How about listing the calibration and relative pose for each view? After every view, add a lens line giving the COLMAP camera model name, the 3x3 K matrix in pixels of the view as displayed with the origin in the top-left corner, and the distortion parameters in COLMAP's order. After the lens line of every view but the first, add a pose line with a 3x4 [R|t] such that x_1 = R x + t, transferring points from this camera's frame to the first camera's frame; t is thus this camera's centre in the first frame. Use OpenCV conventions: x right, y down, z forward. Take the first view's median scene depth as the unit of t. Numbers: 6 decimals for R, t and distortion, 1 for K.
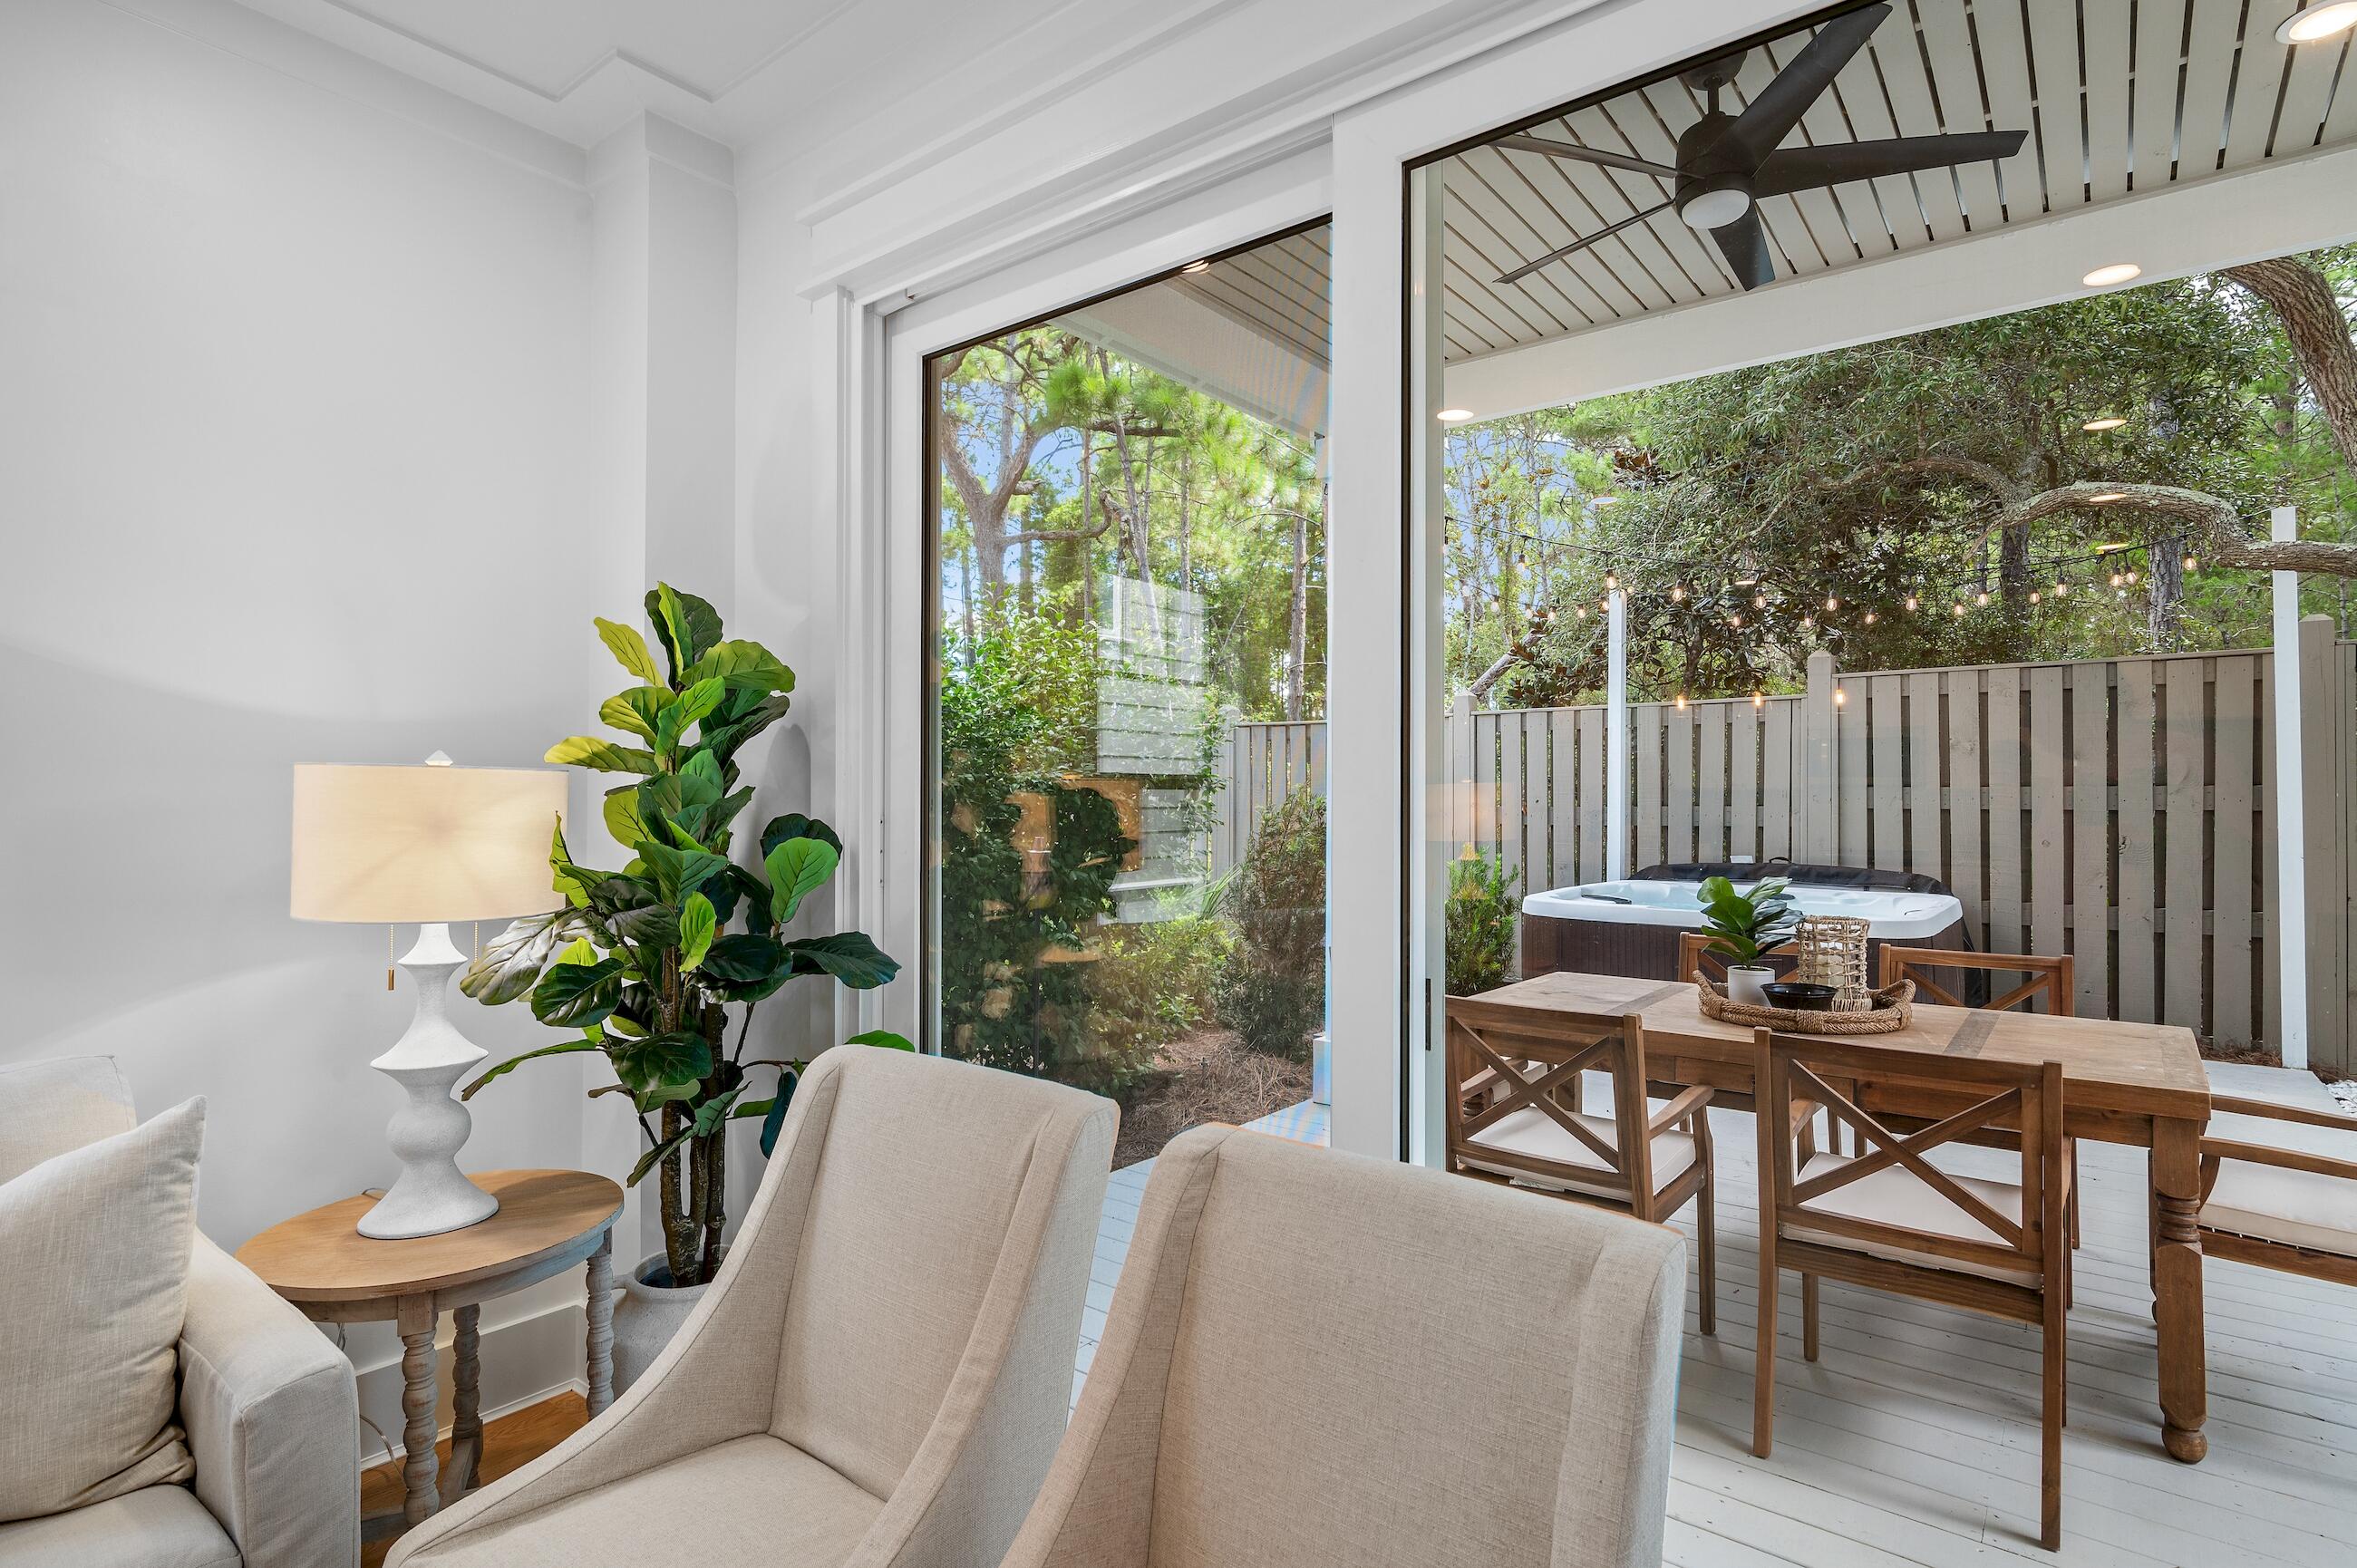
lens RADIAL K [[1174.3, 0, 1172.3], [0, 1174.3, 796.4], [0, 0, 1]] dist [-0.000924, 0.001373]
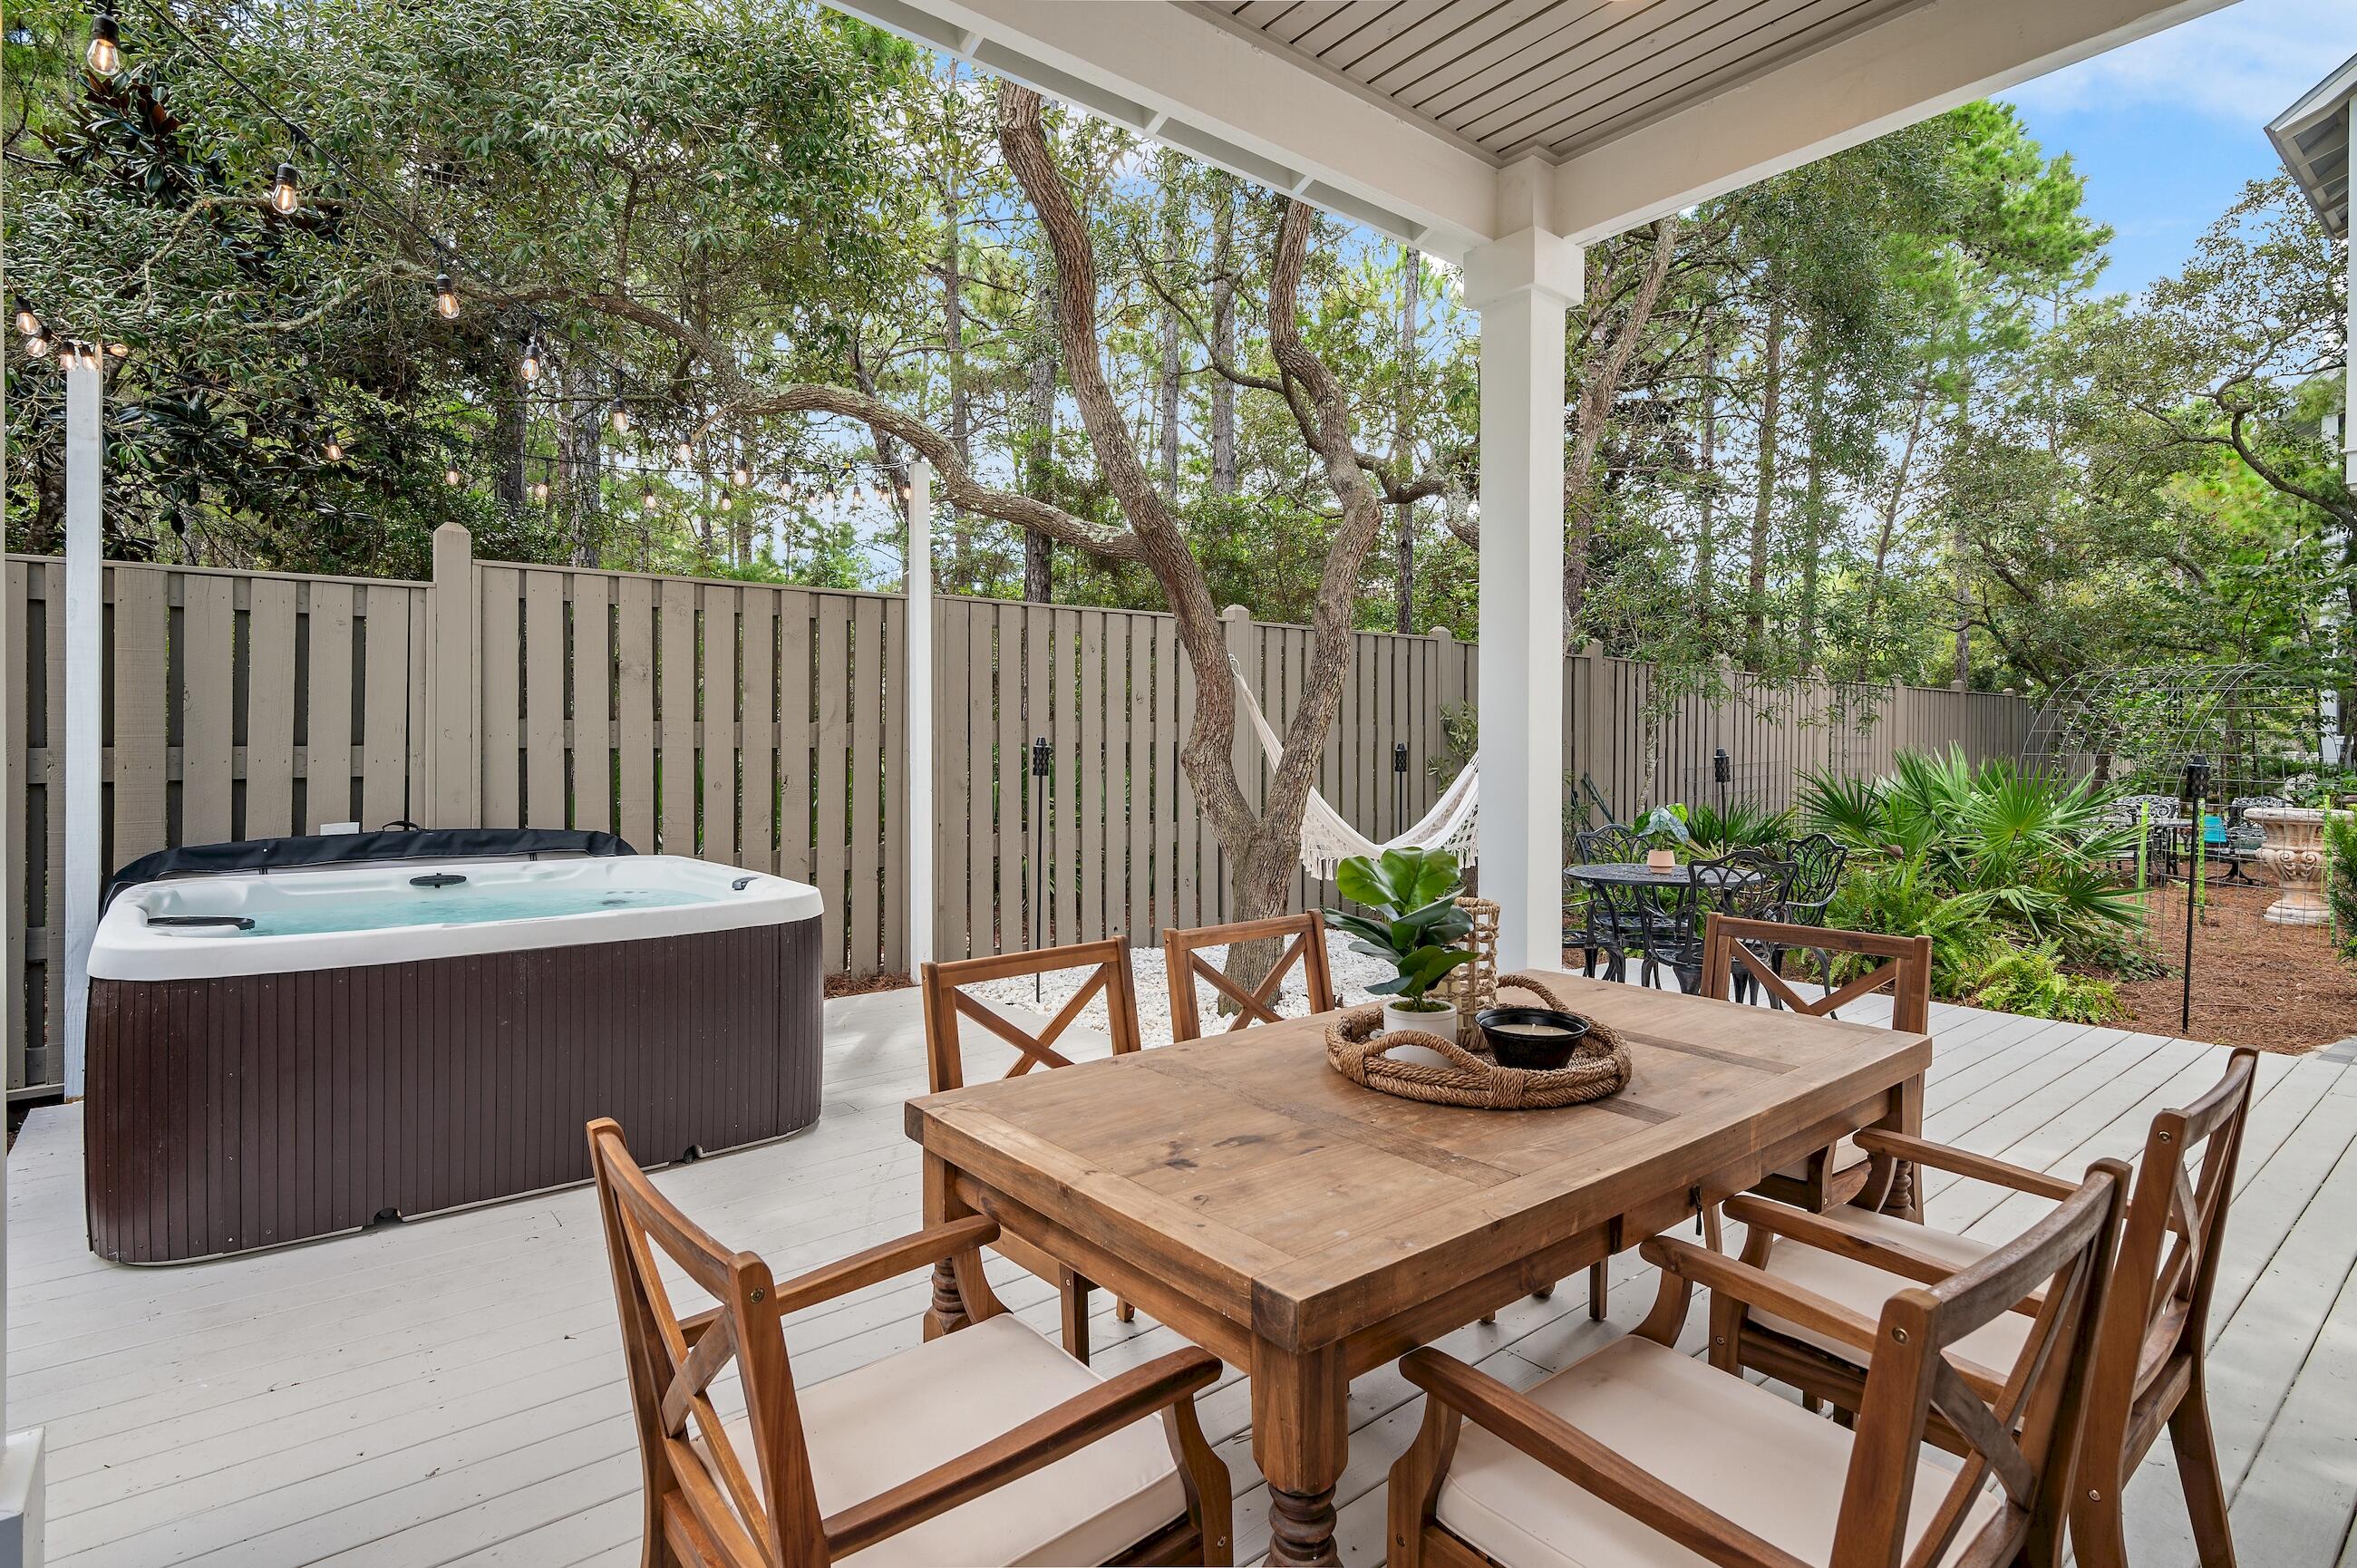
lens RADIAL K [[1174.3, 0, 1124.8], [0, 1174.3, 747.7], [0, 0, 1]] dist [-0.000924, 0.001373]
pose [[0.226604, -0.007872, 0.973955, -0.046493], [-0.002367, 0.999960, 0.008633, 0.003363], [-0.973984, -0.004262, 0.226576, 0.513217]]
